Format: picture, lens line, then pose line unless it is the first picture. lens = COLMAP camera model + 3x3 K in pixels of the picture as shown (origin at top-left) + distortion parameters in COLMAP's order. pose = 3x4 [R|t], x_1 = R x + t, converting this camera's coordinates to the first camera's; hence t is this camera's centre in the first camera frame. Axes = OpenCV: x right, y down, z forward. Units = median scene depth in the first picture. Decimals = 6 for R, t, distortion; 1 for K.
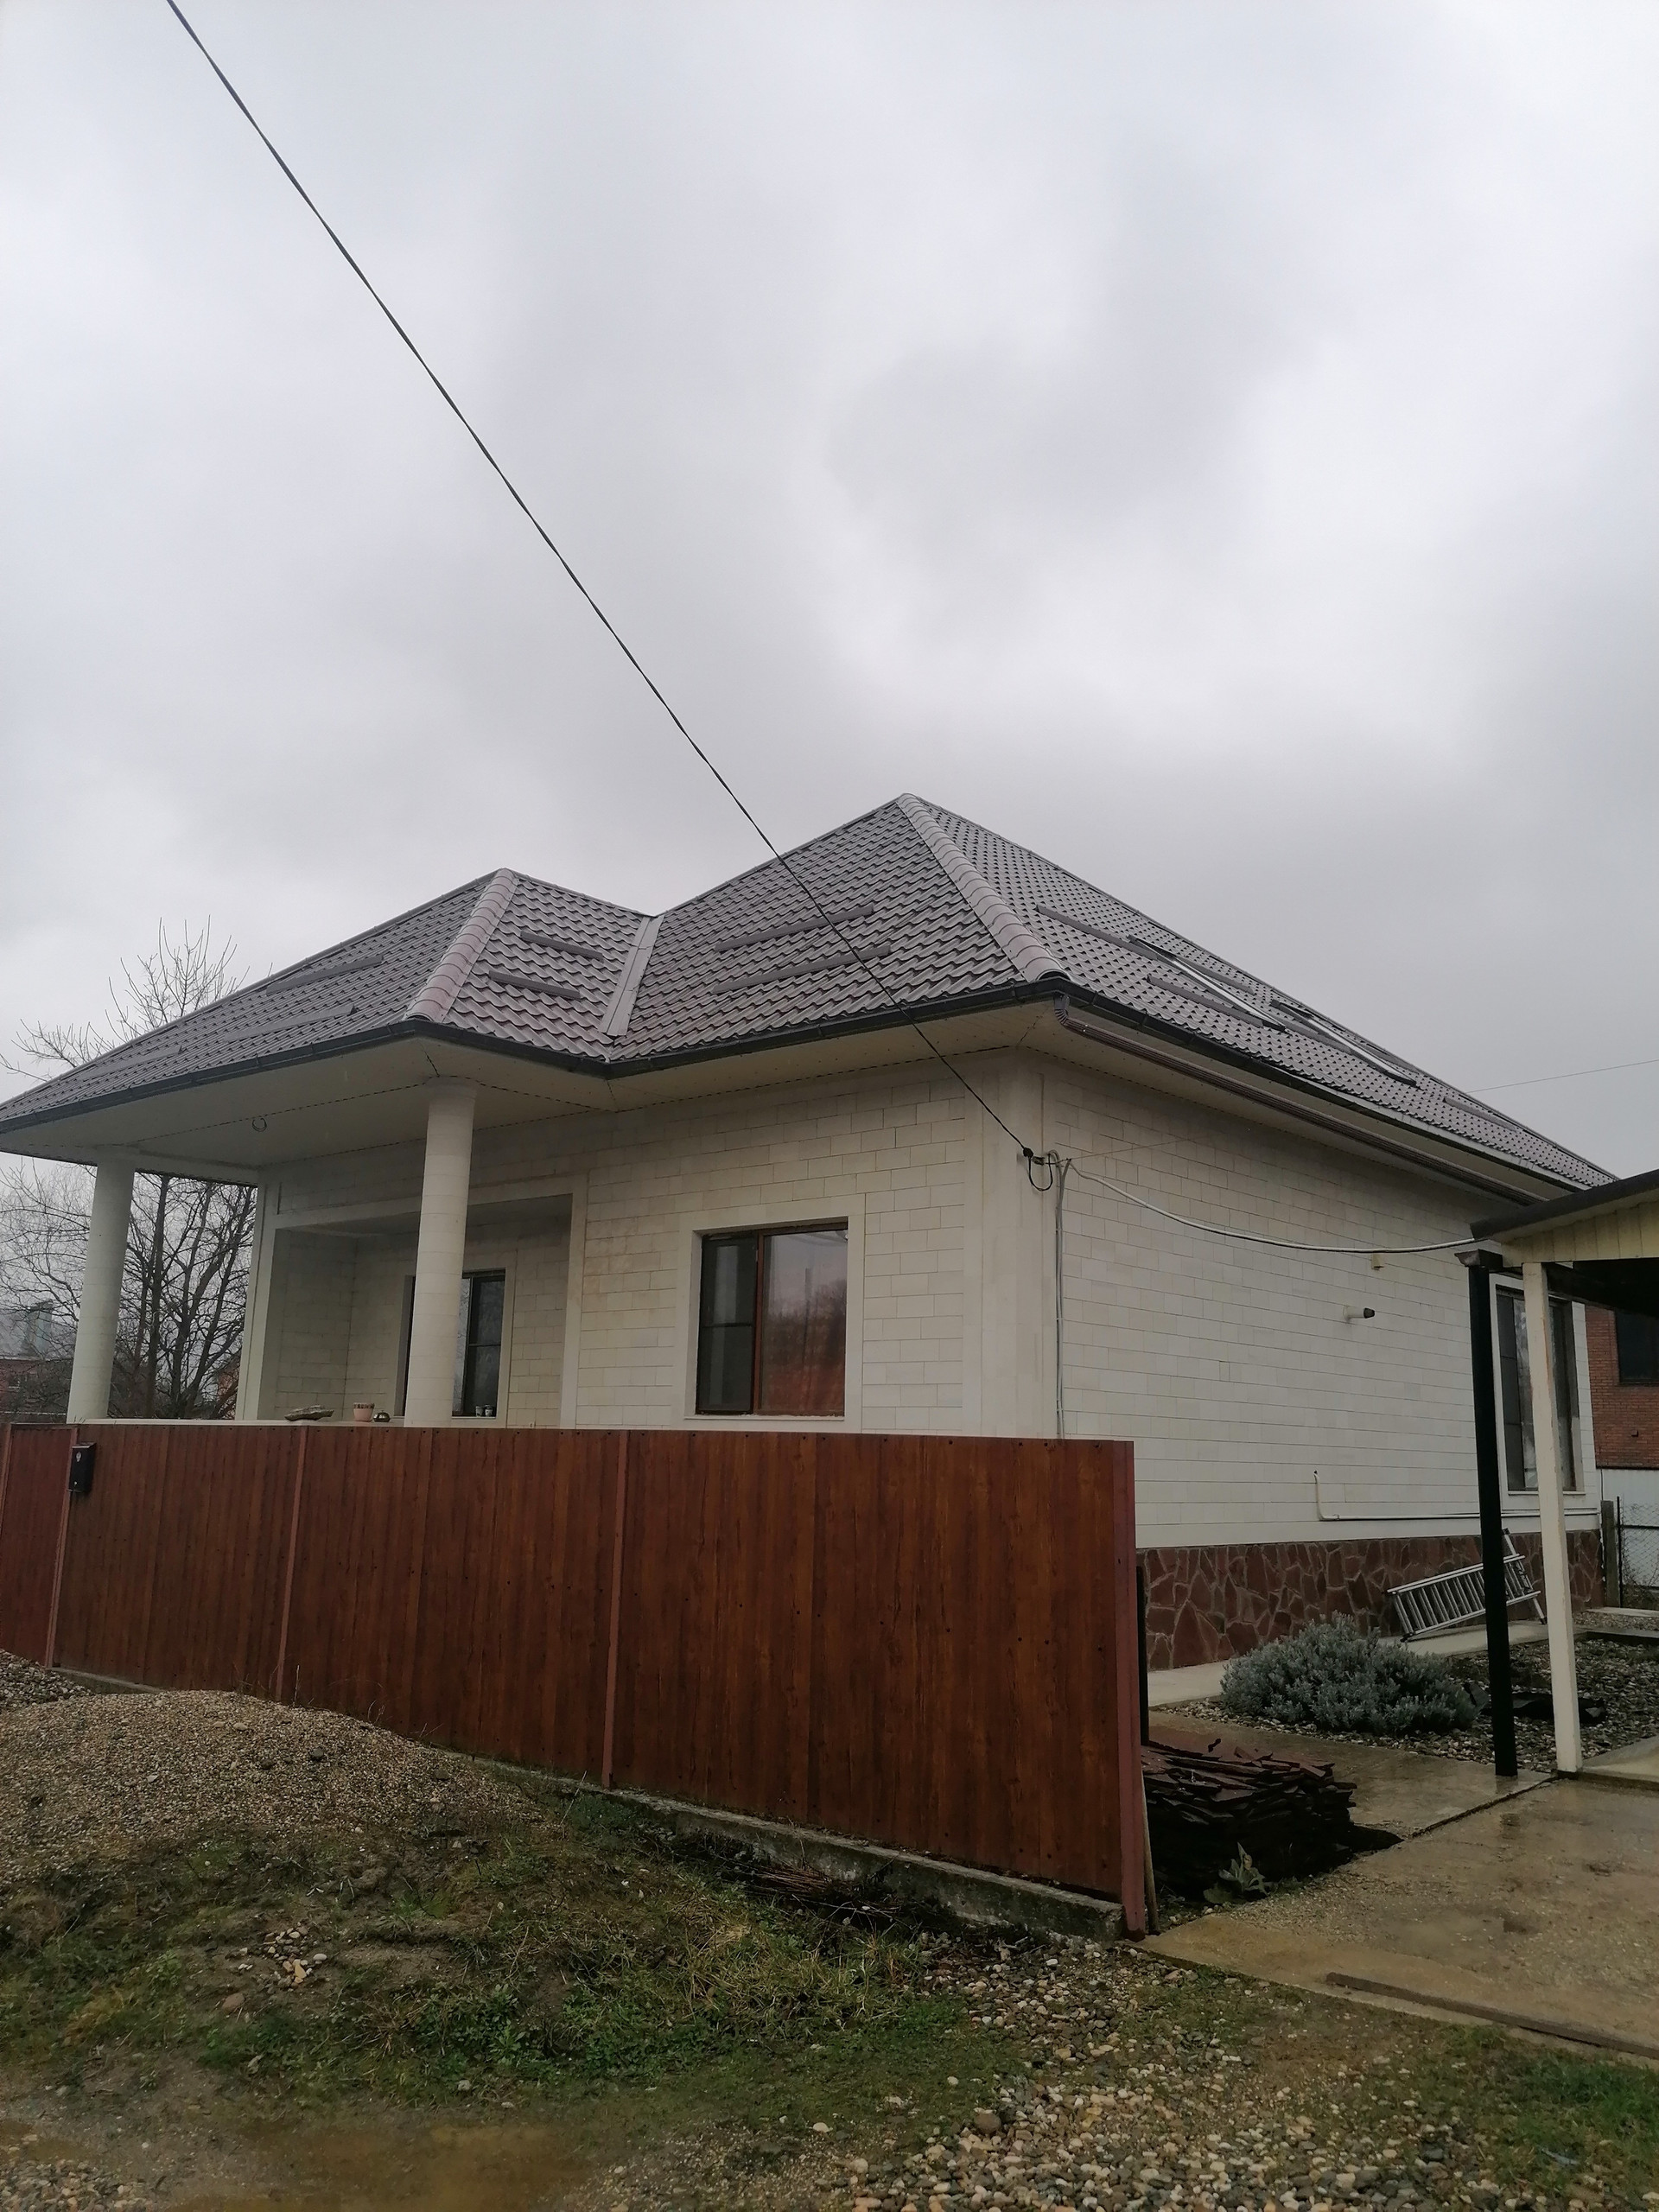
lens RADIAL K [[1684.4, 0, 827.8], [0, 1684.4, 1106.0], [0, 0, 1]] dist [0.059259, 0.001445]
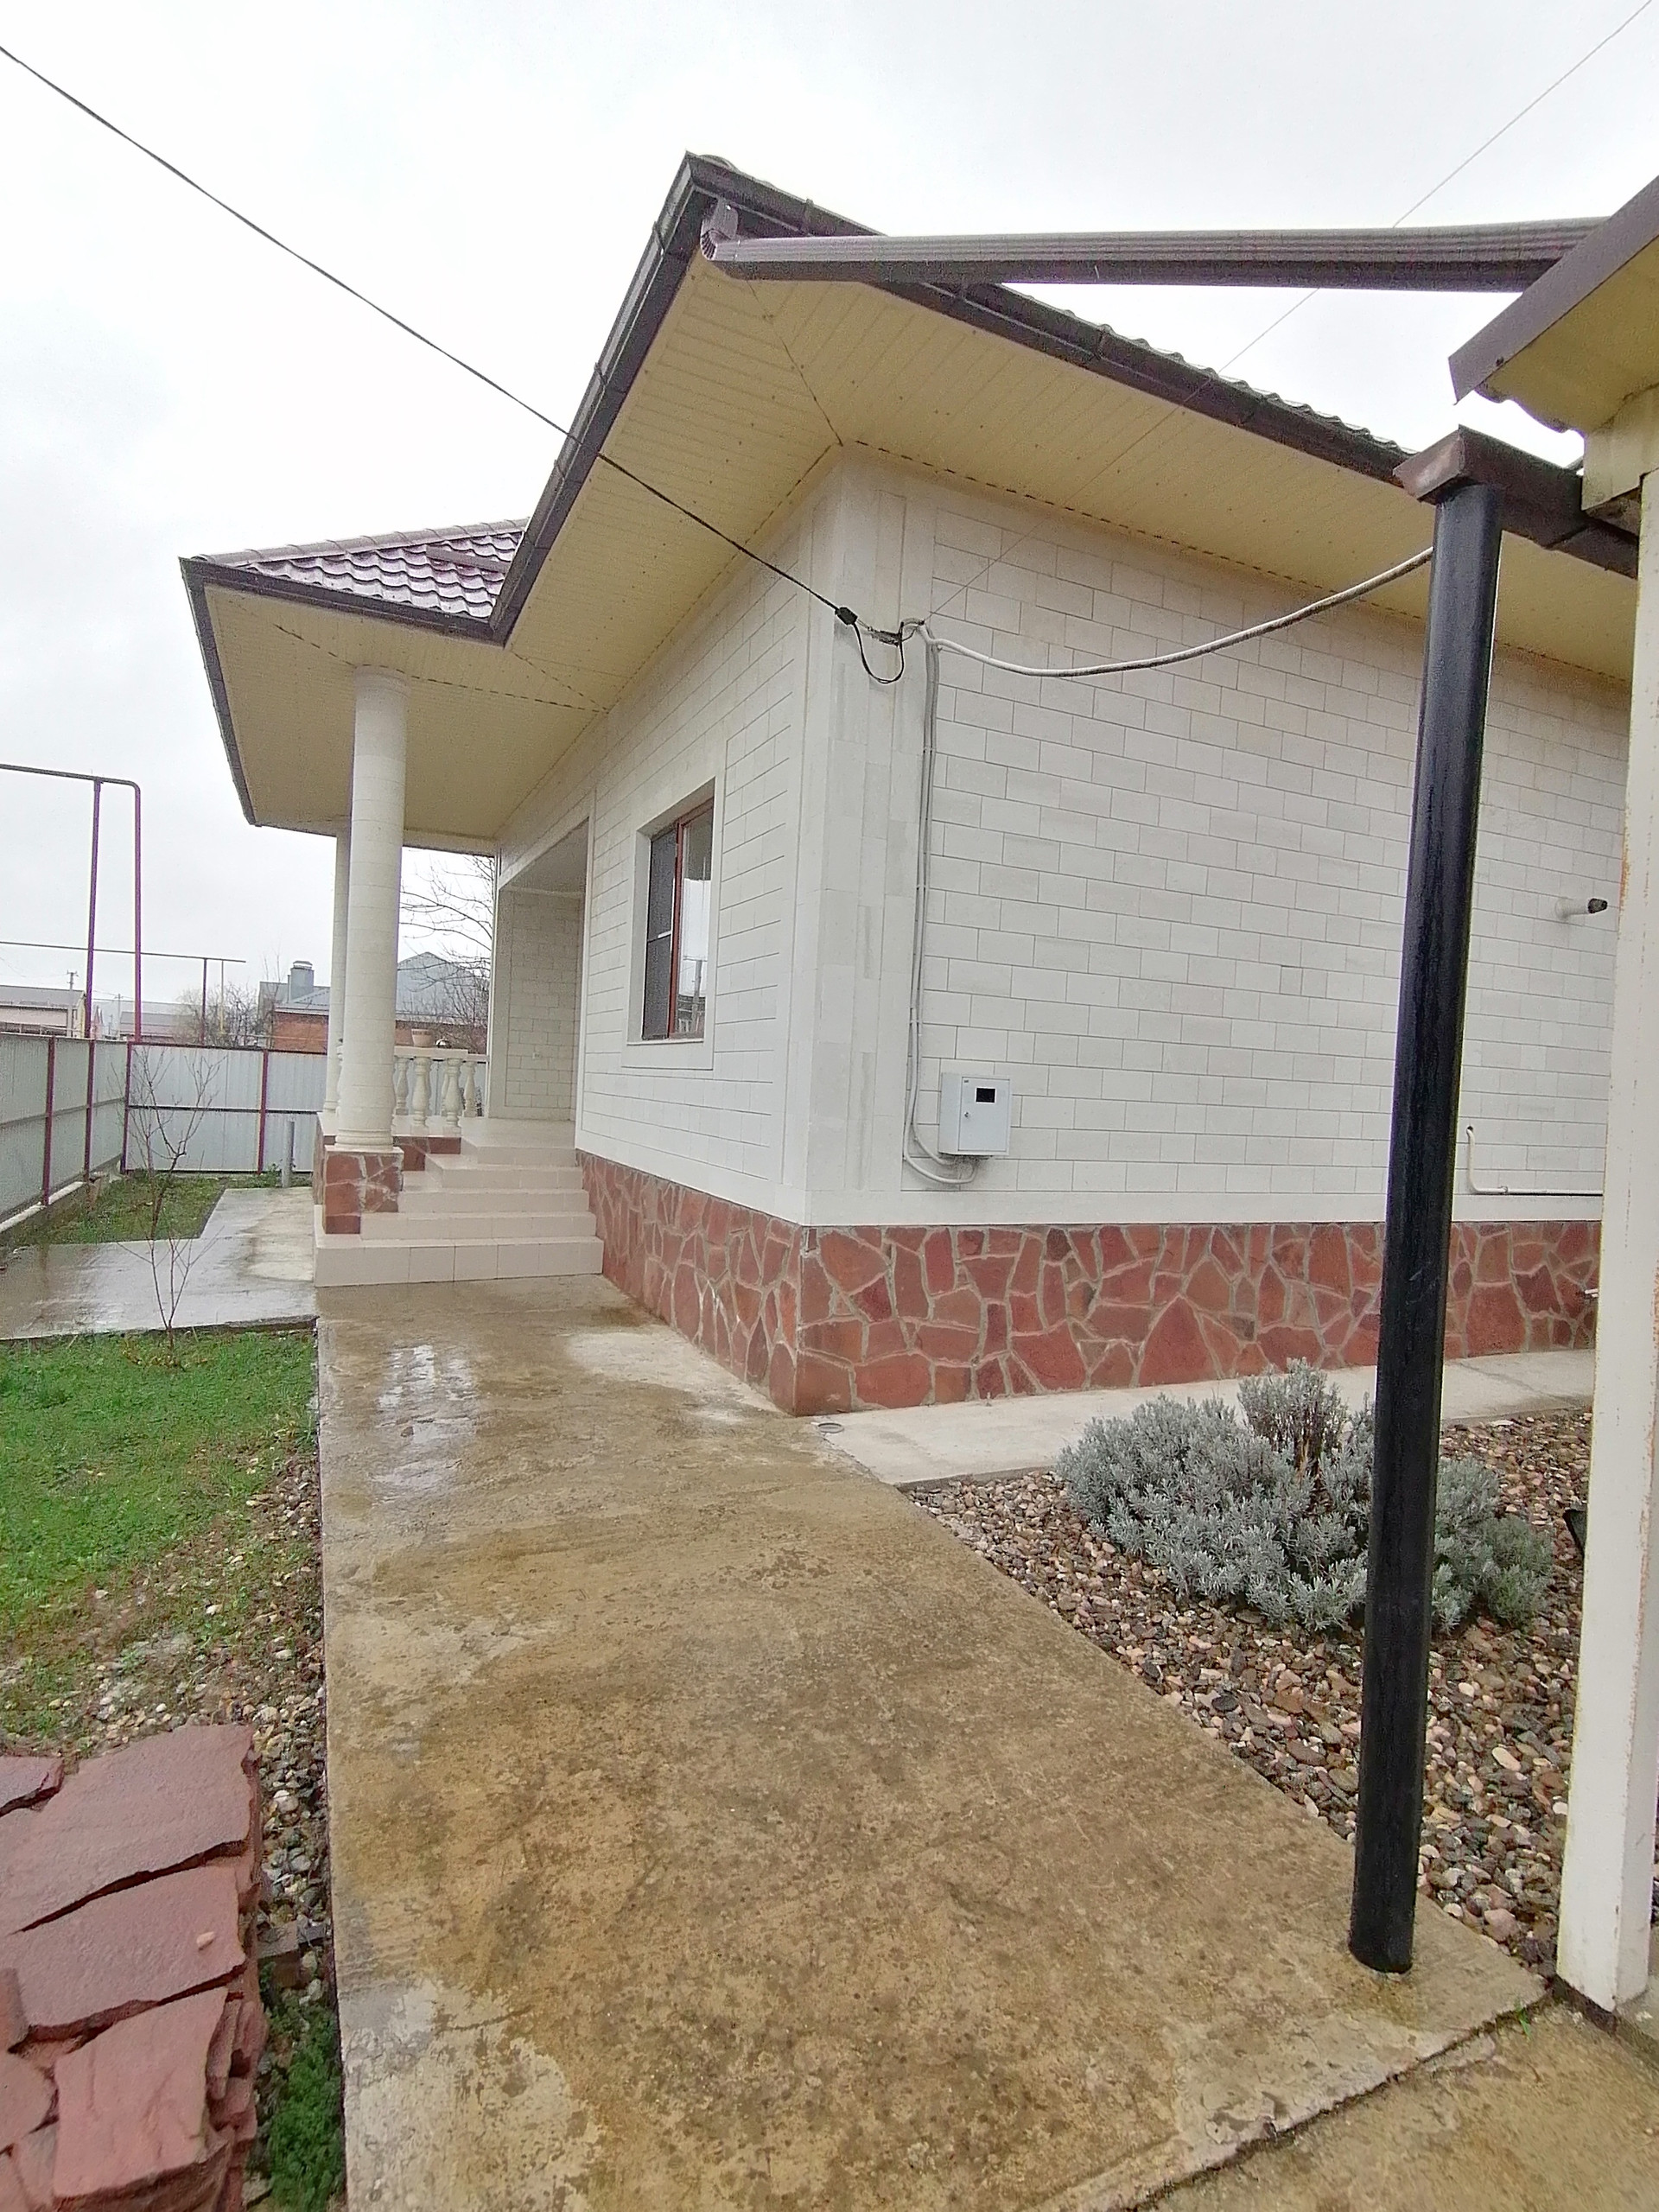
lens RADIAL K [[1109.9, 0, 829.2], [0, 1109.9, 1110.7], [0, 0, 1]] dist [0.014308, 0.000686]
pose [[0.912657, 0.030869, -0.407559, 0.258803], [0.054467, 0.979065, 0.196124, 0.113798], [0.405081, -0.201193, 0.891869, 0.529559]]
